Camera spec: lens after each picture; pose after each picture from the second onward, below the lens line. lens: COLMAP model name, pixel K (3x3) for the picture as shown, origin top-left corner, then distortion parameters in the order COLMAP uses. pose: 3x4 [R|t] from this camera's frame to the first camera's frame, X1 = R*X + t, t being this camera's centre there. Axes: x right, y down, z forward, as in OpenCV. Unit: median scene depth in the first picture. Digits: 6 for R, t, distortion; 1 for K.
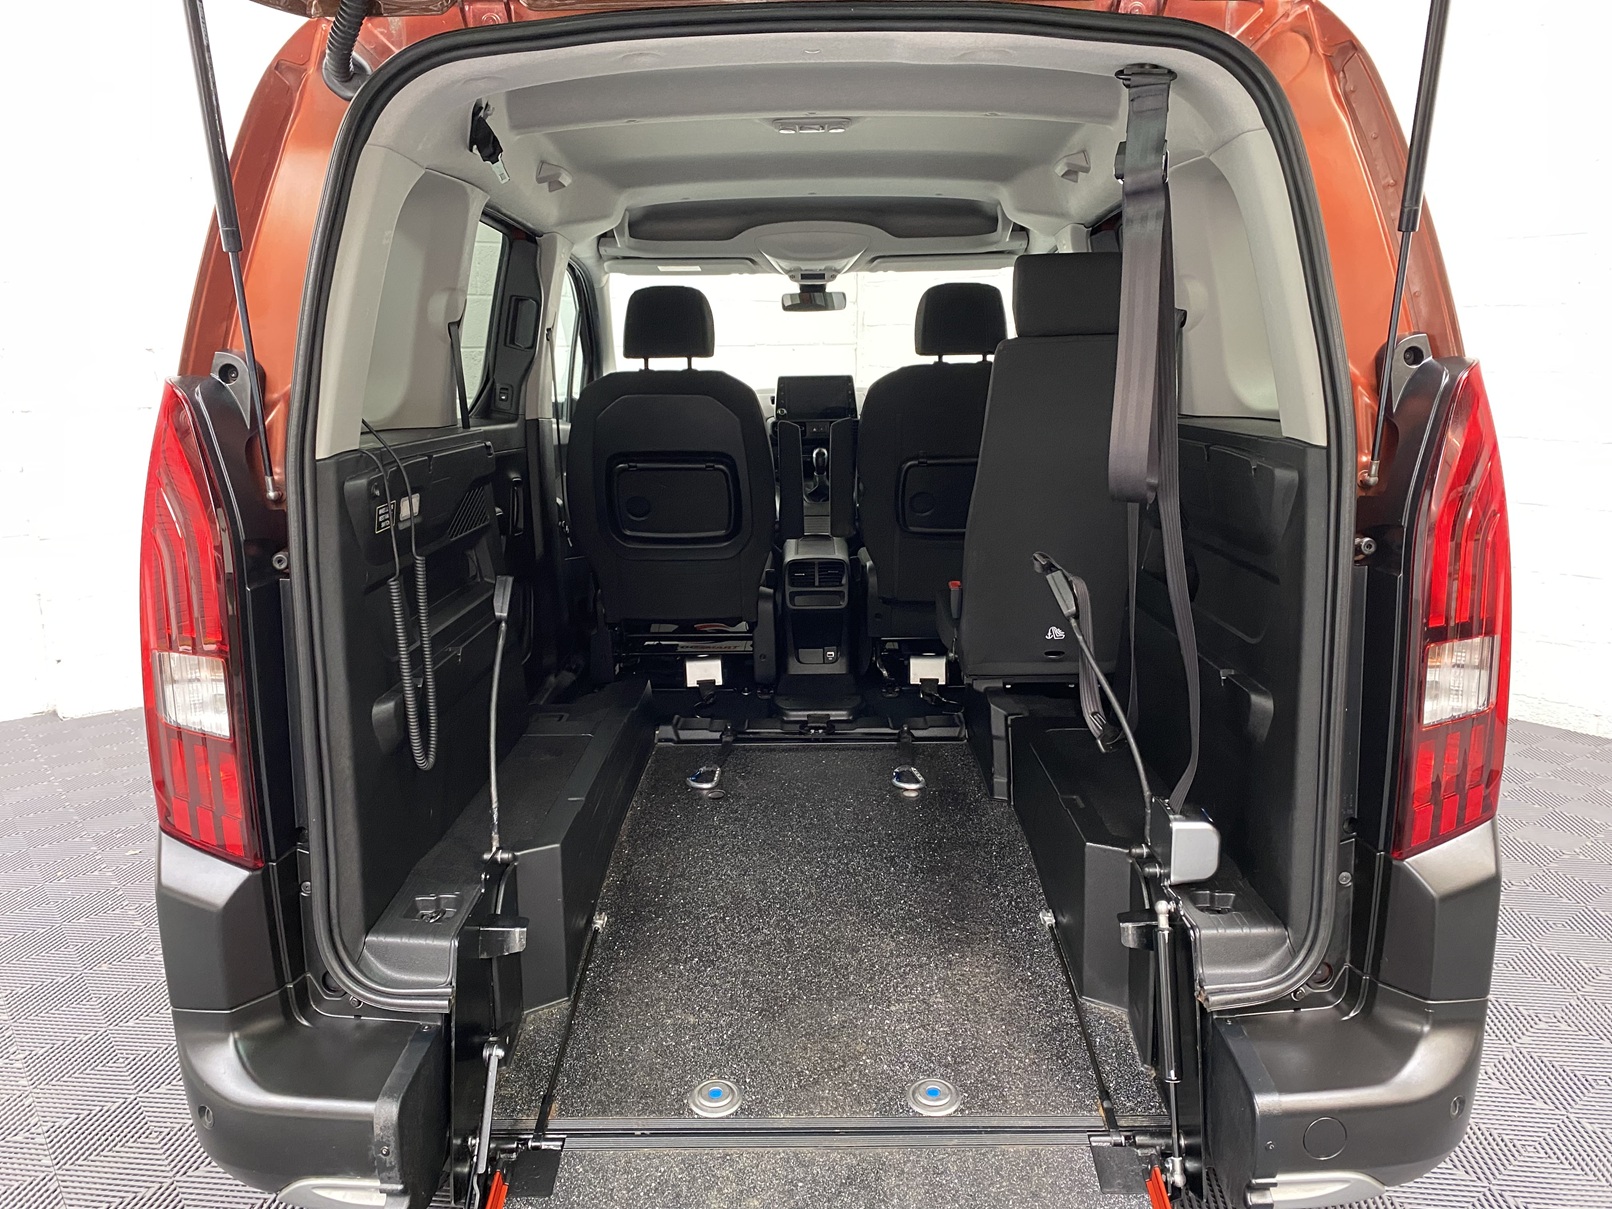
lens RADIAL K [[1246.4, 0, 820.1], [0, 1246.4, 603.3], [0, 0, 1]] dist [0.024802, -0.002809]
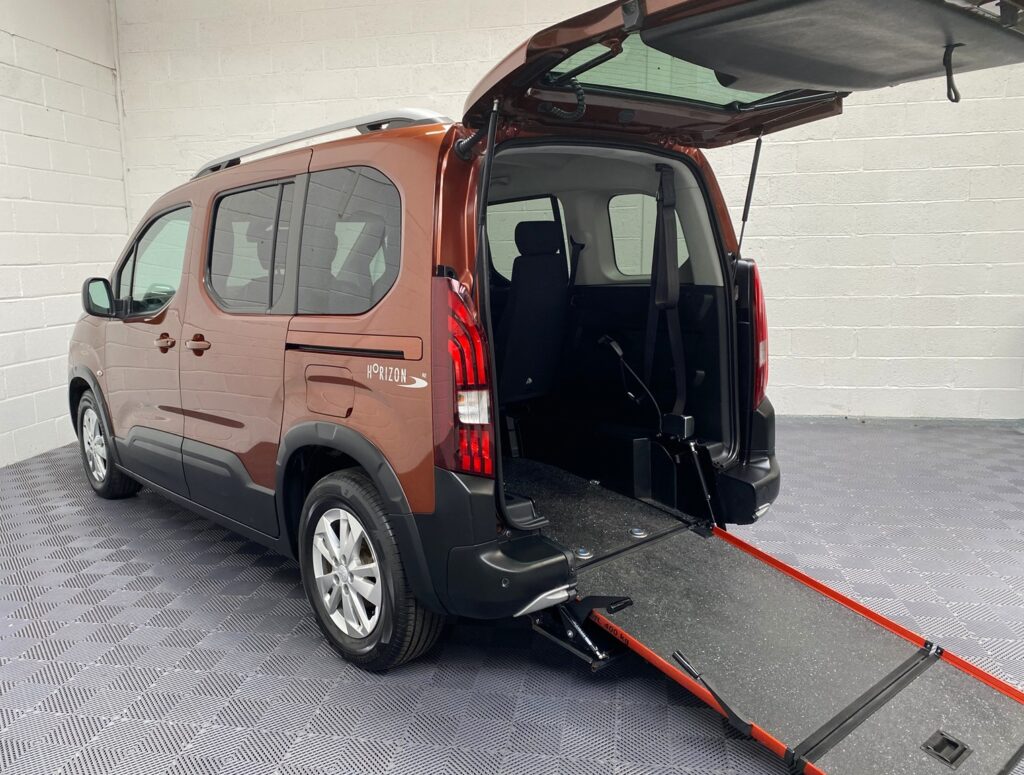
lens RADIAL K [[820.8, 0, 512.0], [0, 820.8, 387.5], [0, 0, 1]] dist [0.010643, -0.002911]
pose [[0.733828, -0.116106, 0.669340, -0.994848], [0.138107, 0.990208, 0.020352, 0.008723], [-0.665149, 0.077506, 0.742677, -0.130935]]
